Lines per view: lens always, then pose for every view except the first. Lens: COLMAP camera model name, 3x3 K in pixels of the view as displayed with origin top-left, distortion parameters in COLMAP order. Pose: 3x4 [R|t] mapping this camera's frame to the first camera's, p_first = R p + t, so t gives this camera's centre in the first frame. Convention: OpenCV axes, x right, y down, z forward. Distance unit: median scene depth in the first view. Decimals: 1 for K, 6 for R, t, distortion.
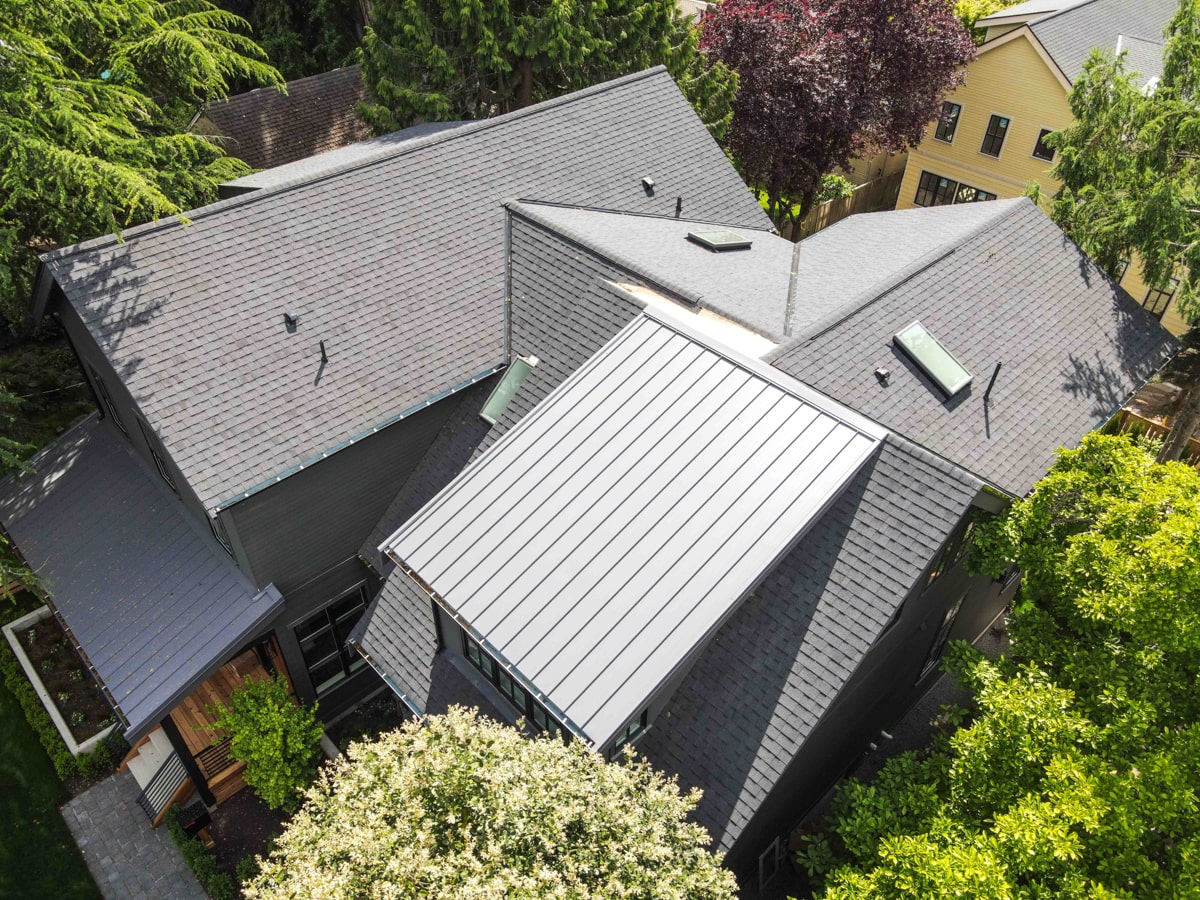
lens RADIAL K [[885.8, 0, 583.9], [0, 885.8, 466.3], [0, 0, 1]] dist [0.027105, 0.001521]
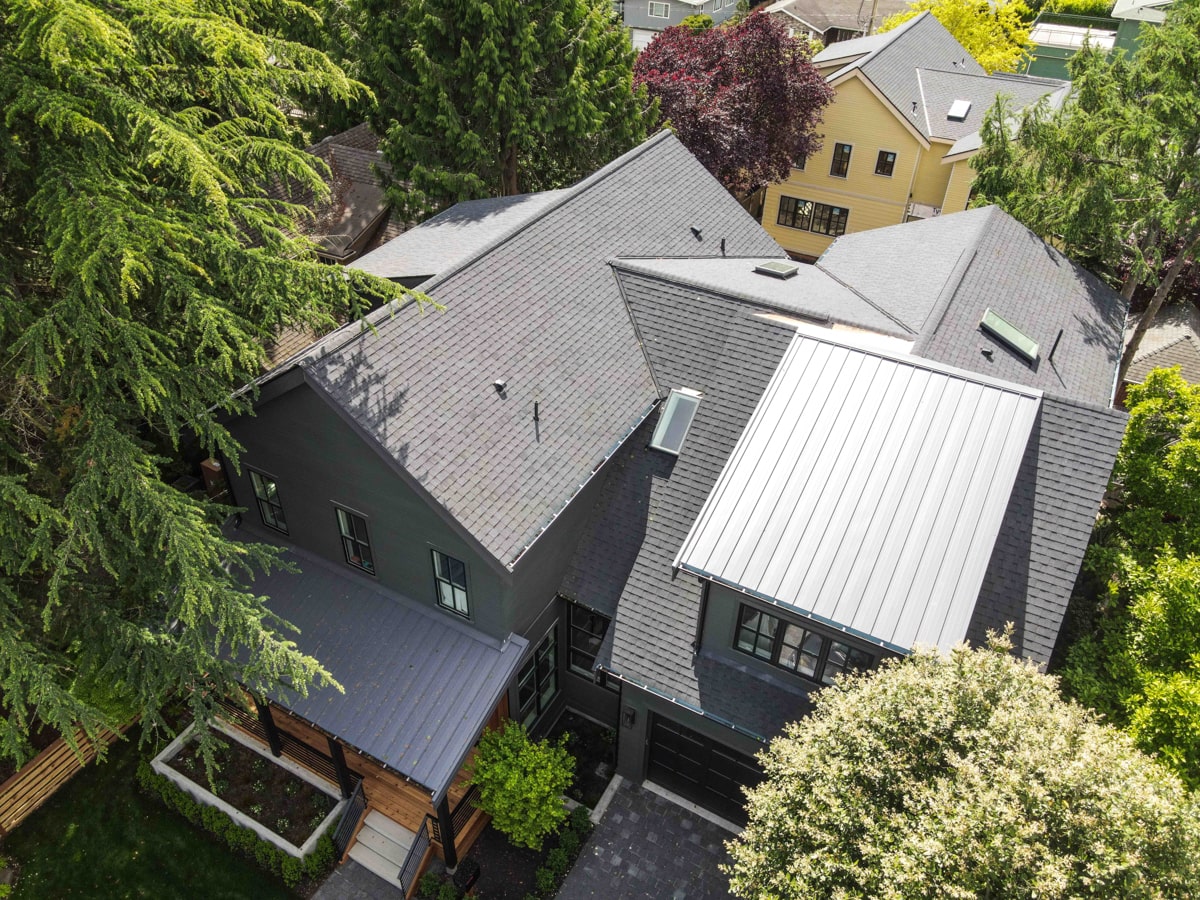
lens RADIAL K [[885.8, 0, 595.2], [0, 885.8, 466.1], [0, 0, 1]] dist [0.027105, 0.001521]
pose [[0.952635, -0.182864, 0.242996, -0.502156], [0.194249, 0.980670, -0.023539, -0.022002], [-0.233995, 0.069626, 0.969742, -0.082447]]
